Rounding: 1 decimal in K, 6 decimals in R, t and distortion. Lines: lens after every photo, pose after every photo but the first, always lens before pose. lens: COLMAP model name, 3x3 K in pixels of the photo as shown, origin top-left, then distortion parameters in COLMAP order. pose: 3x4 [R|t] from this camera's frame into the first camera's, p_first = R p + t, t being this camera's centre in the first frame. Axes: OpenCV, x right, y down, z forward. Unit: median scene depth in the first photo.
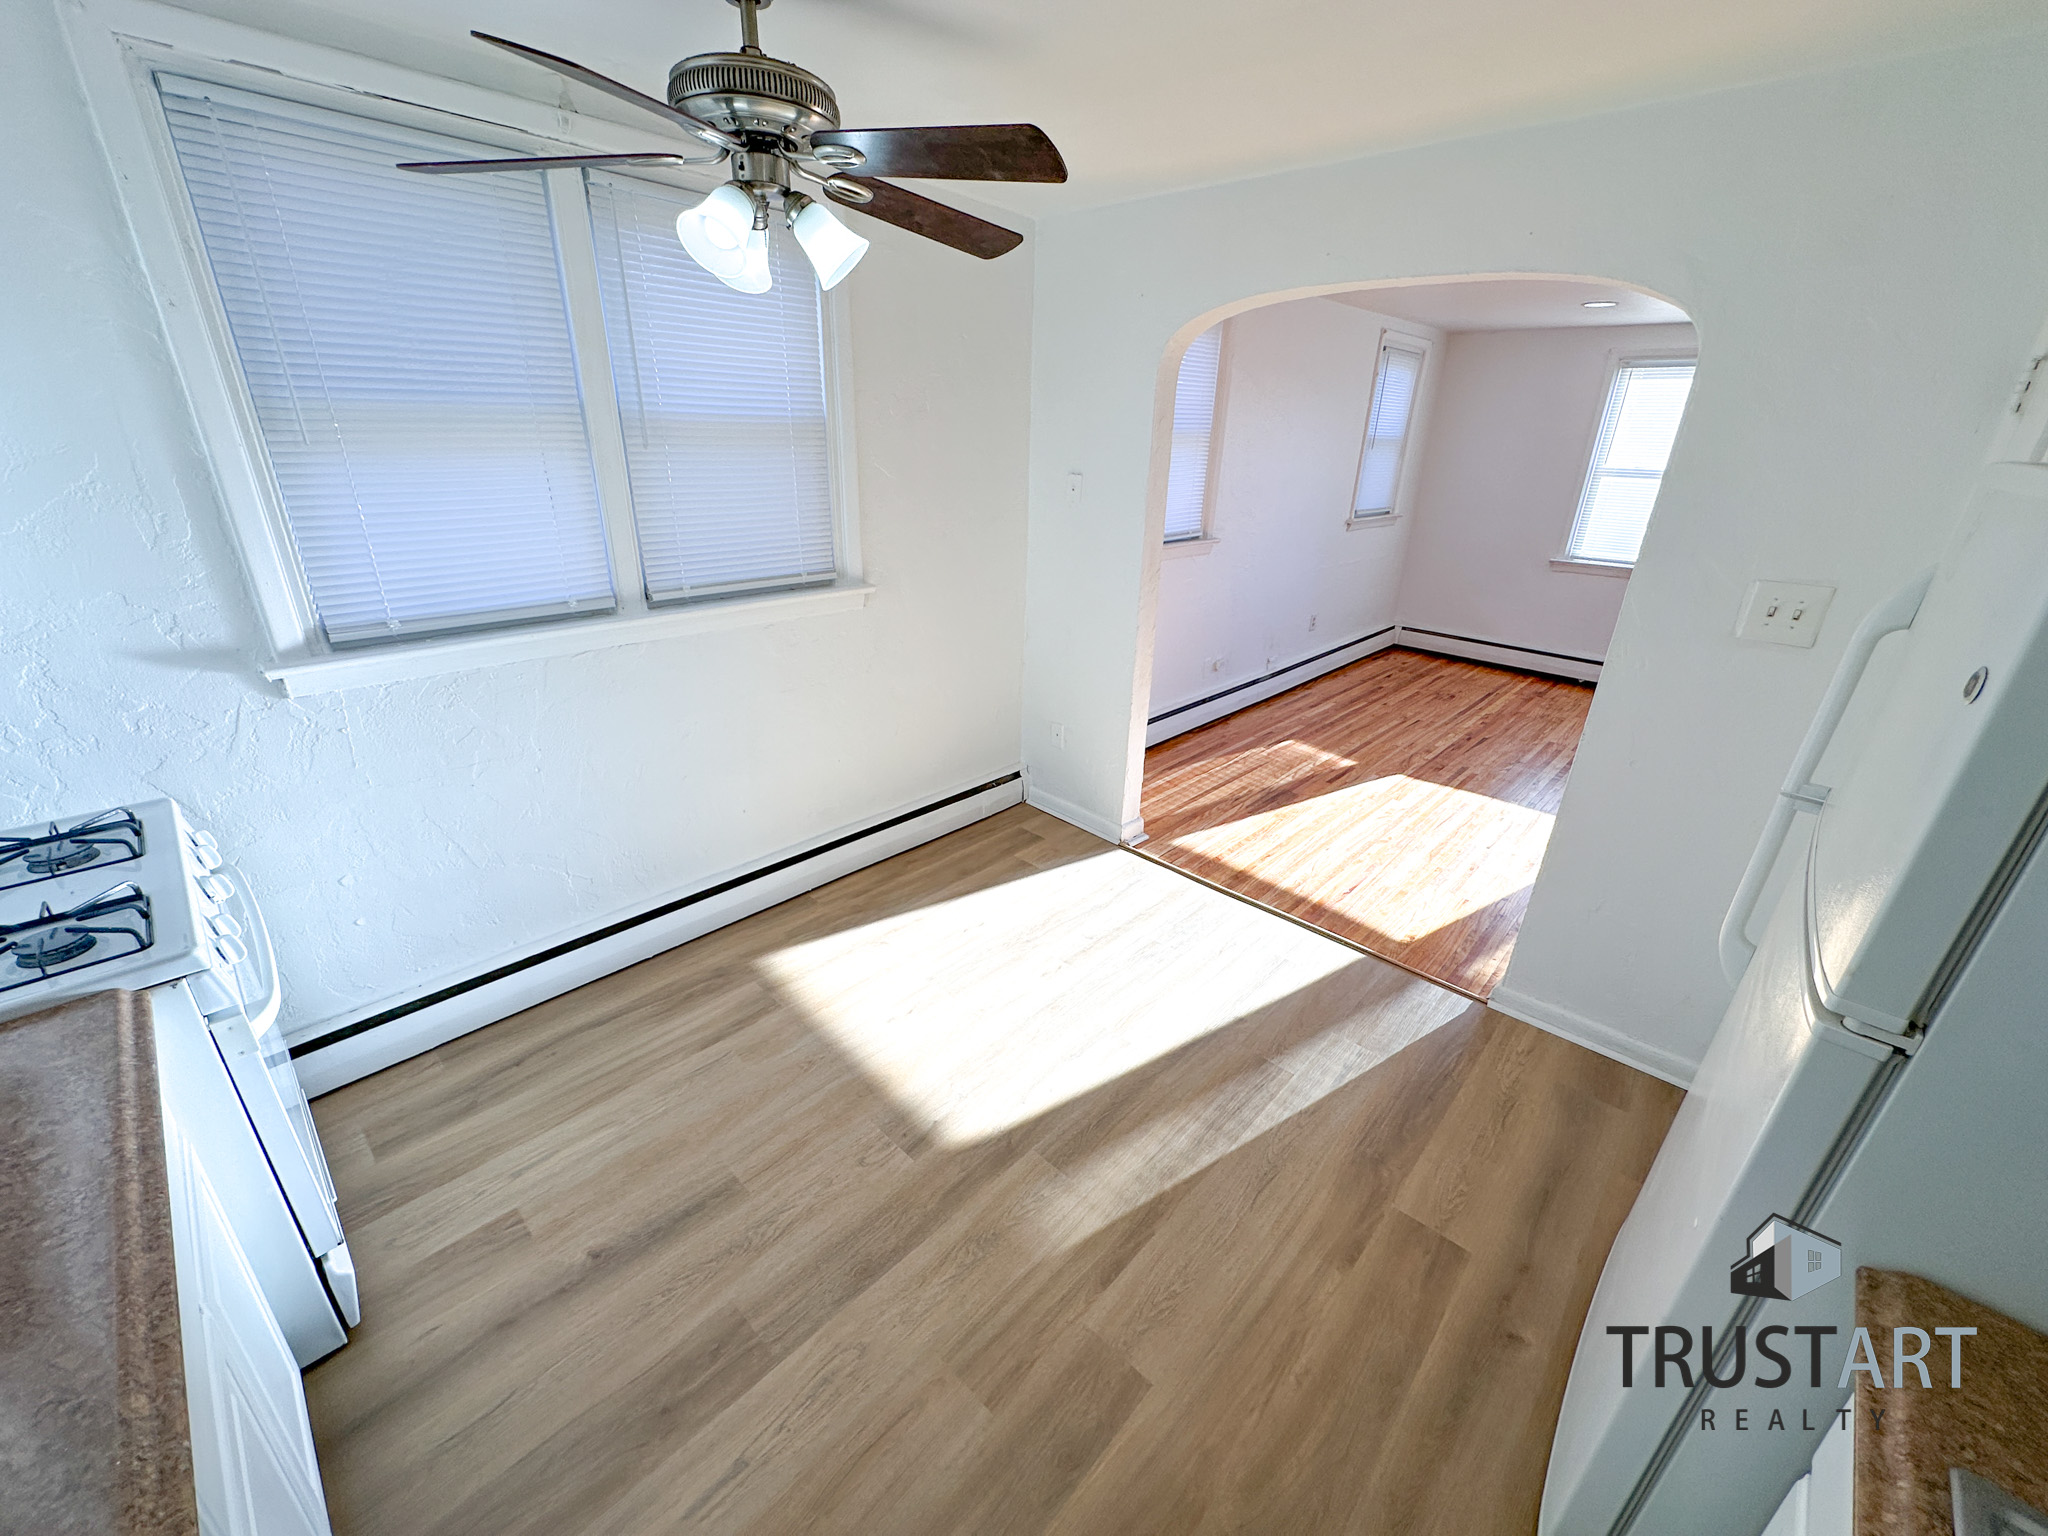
lens RADIAL K [[819.1, 0, 1021.9], [0, 819.1, 770.0], [0, 0, 1]] dist [-0.003744, 0.000567]
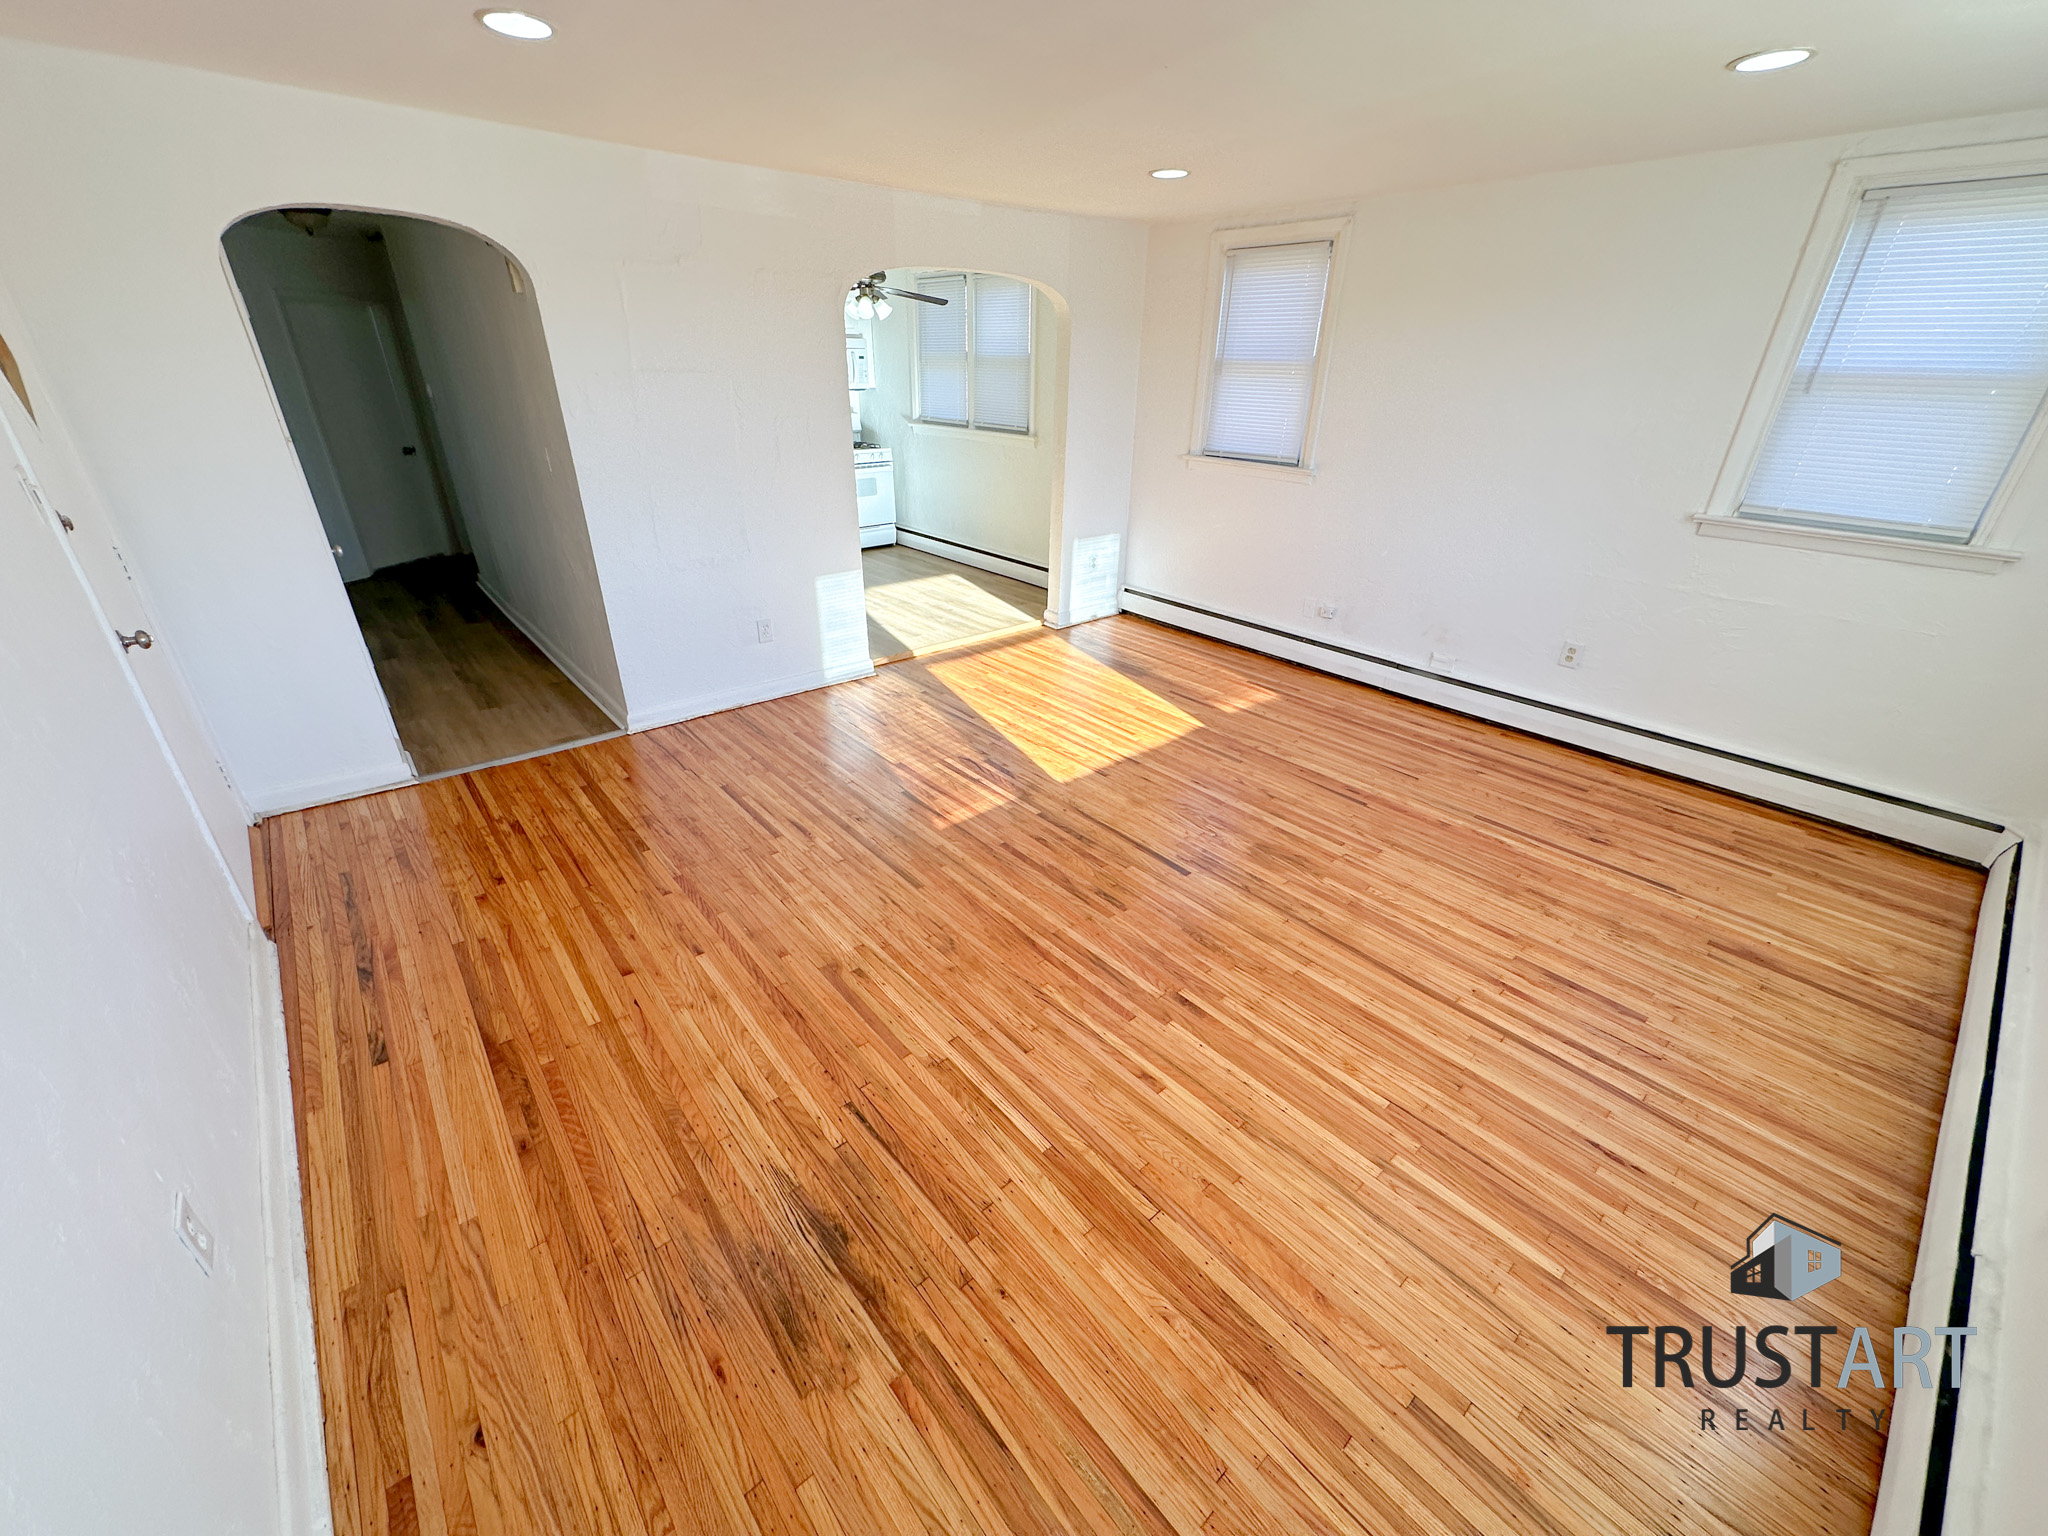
lens RADIAL K [[807.7, 0, 1017.7], [0, 807.7, 770.0], [0, 0, 1]] dist [-0.003690, 0.000146]
pose [[-0.101814, 0.426116, -0.898921, 1.653677], [-0.401339, 0.809222, 0.429052, -0.328133], [0.910253, 0.404456, 0.088627, 0.905282]]
